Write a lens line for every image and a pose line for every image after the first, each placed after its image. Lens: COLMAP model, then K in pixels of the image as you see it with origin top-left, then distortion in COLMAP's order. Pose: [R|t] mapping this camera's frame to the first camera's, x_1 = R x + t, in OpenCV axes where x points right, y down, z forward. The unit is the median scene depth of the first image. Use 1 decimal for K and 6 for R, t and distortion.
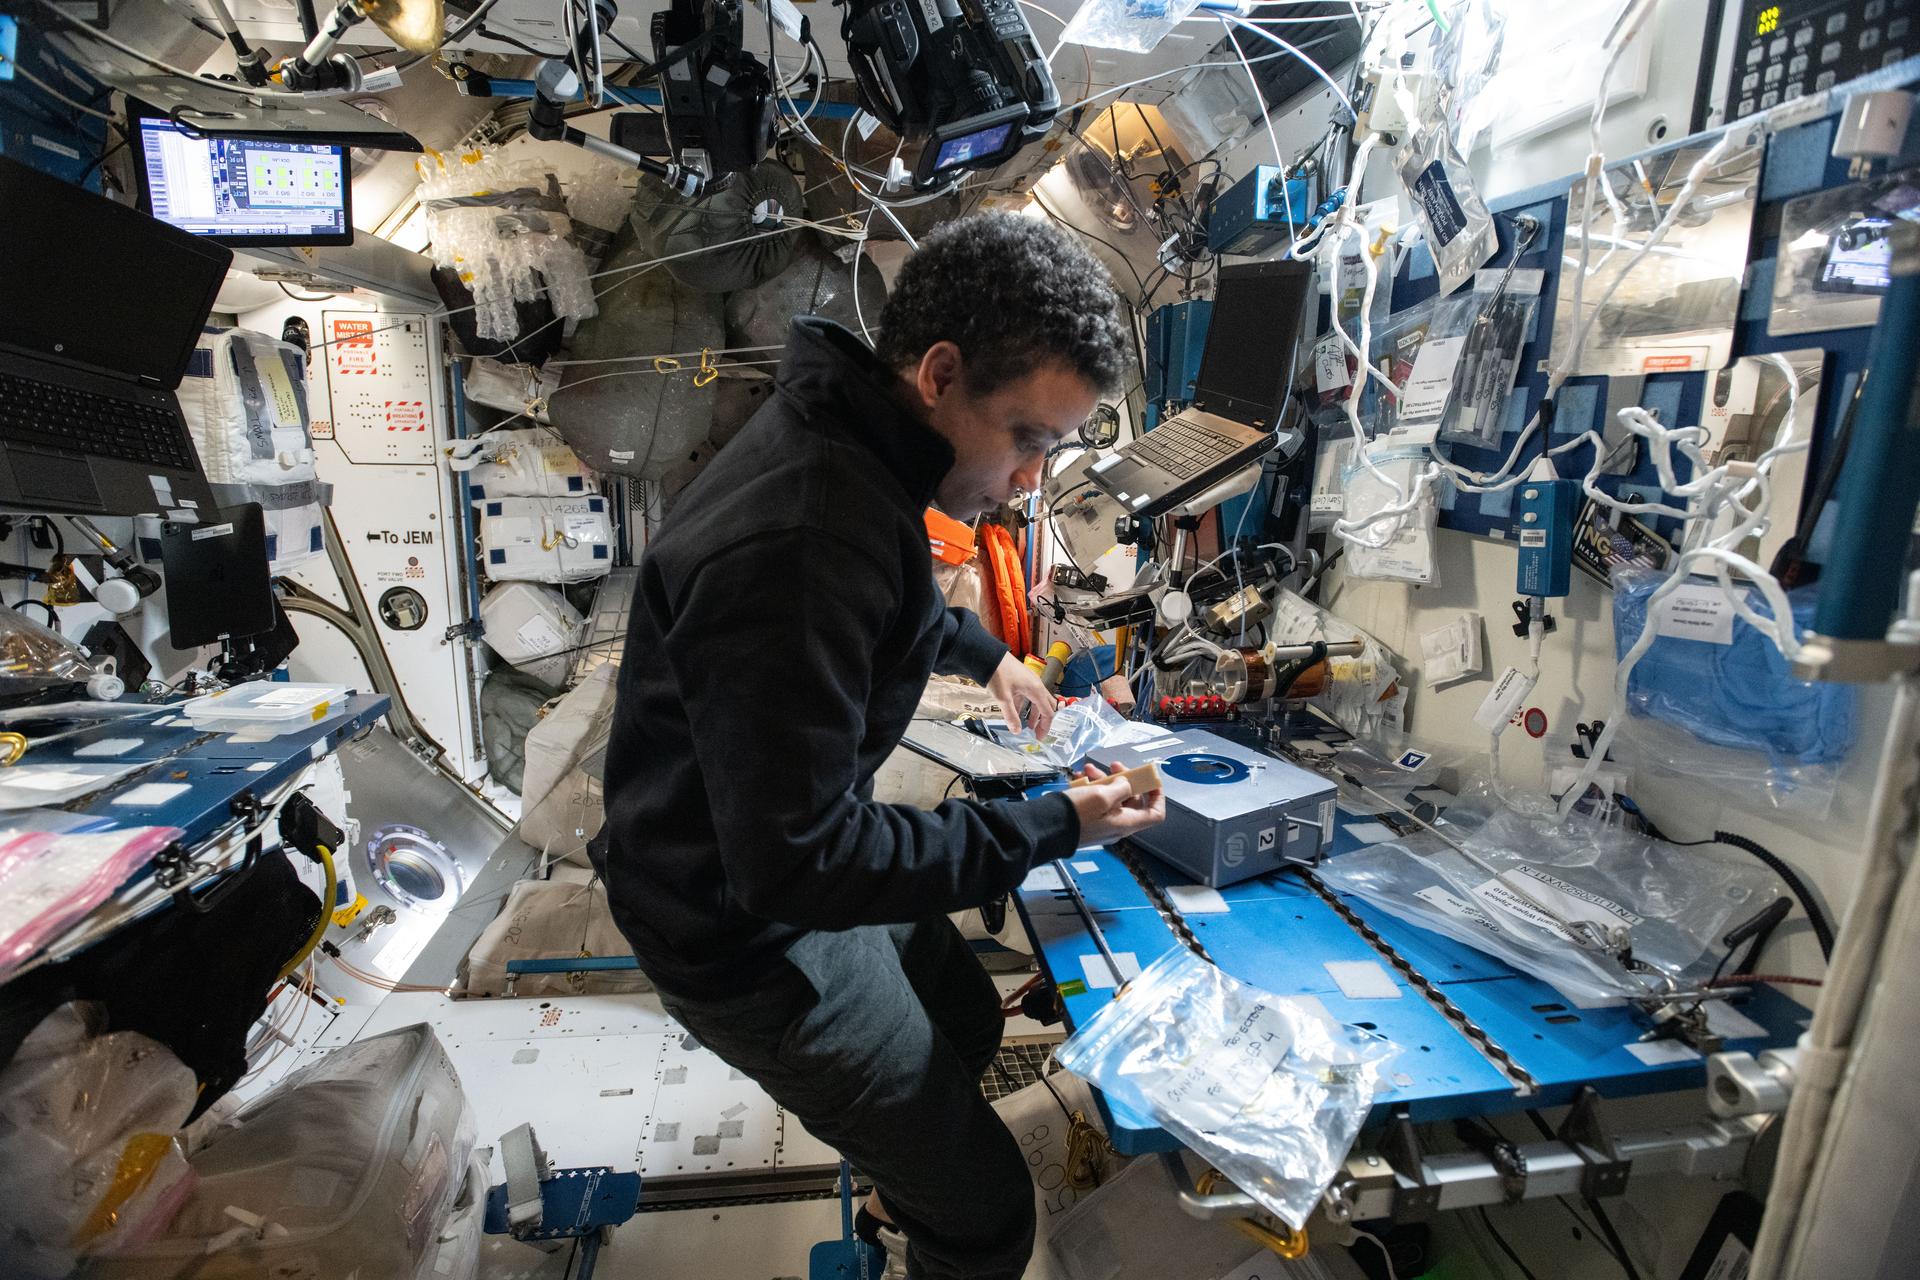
lens RADIAL K [[950.7, 0, 956.7], [0, 950.7, 641.3], [0, 0, 1]] dist [-0.047661, 0.006492]
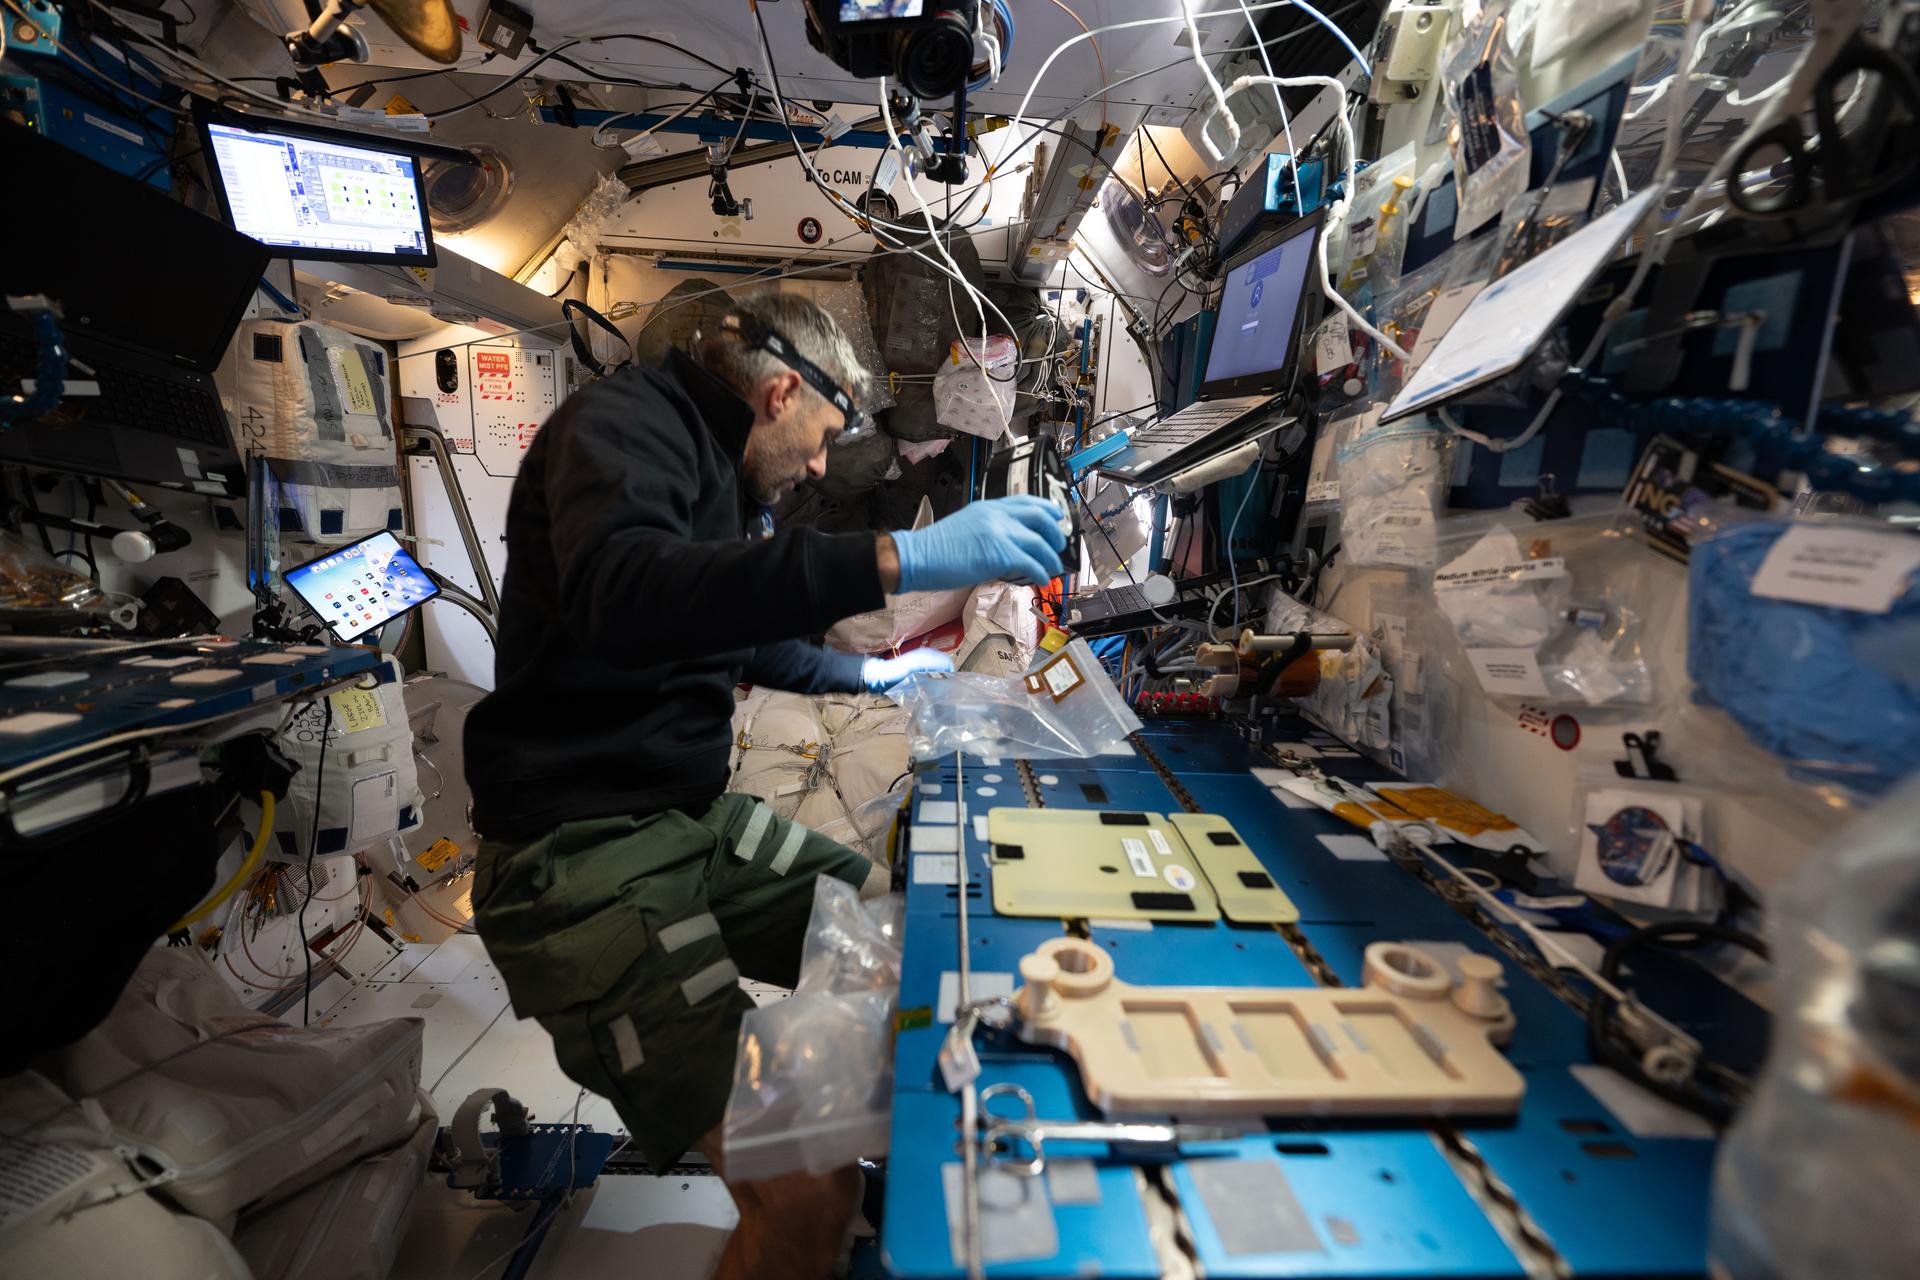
lens RADIAL K [[773.0, 0, 960.0], [0, 773.0, 640.0], [0, 0, 1]] dist [-0.000567, -0.000175]
pose [[0.993364, 0.042161, -0.107009, 0.107536], [-0.045400, 0.998576, -0.028015, 0.033554], [0.105675, 0.032688, 0.993863, 0.177964]]
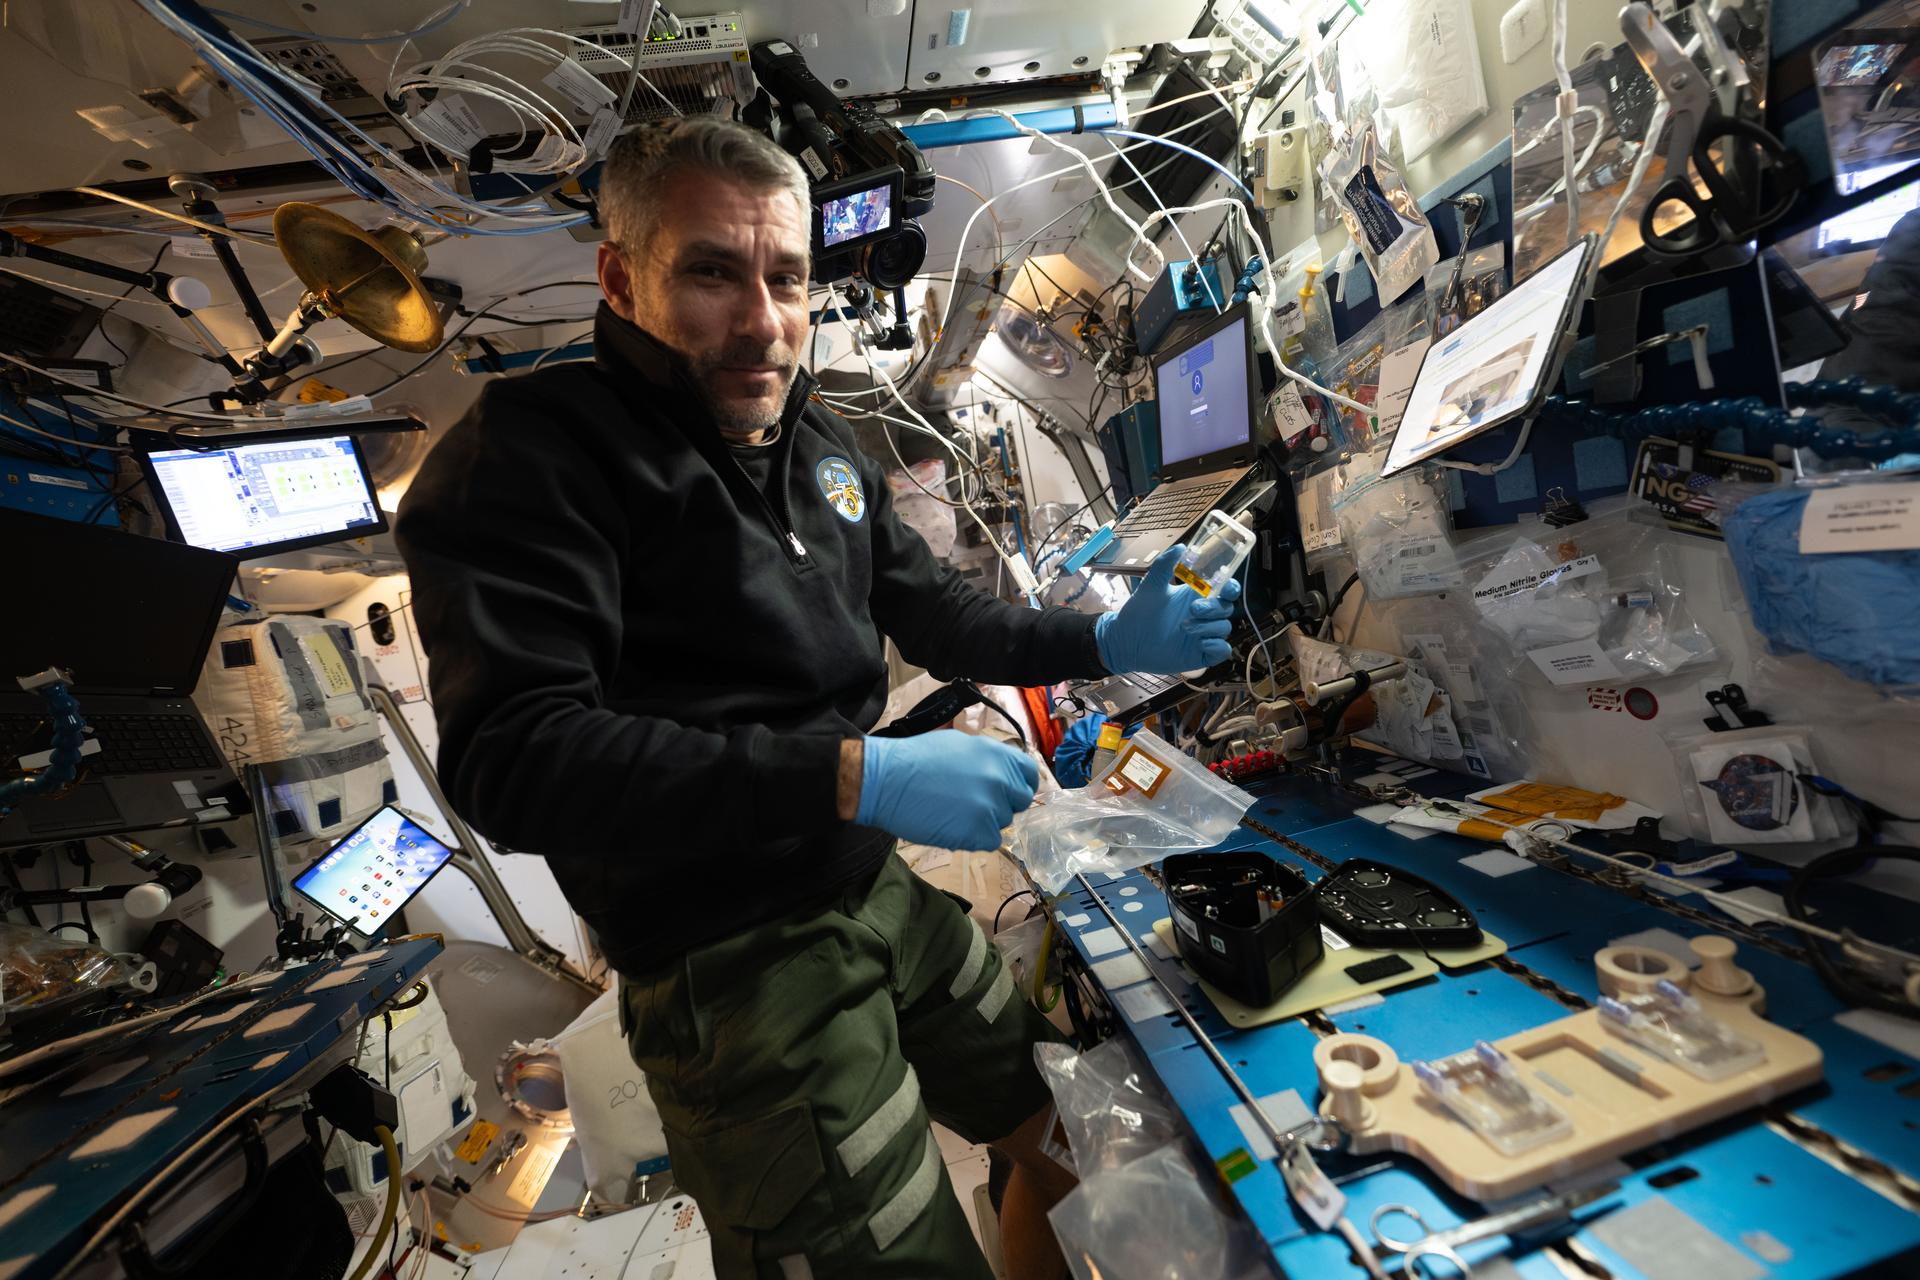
lens RADIAL K [[778.0, 0, 962.1], [0, 778.0, 643.0], [0, 0, 1]] dist [0.000126, -0.000258]
pose [[0.974802, -0.222474, -0.016292, 0.004131], [0.217723, 0.964791, -0.147564, -0.001040], [0.048548, 0.140298, 0.988918, 0.149778]]
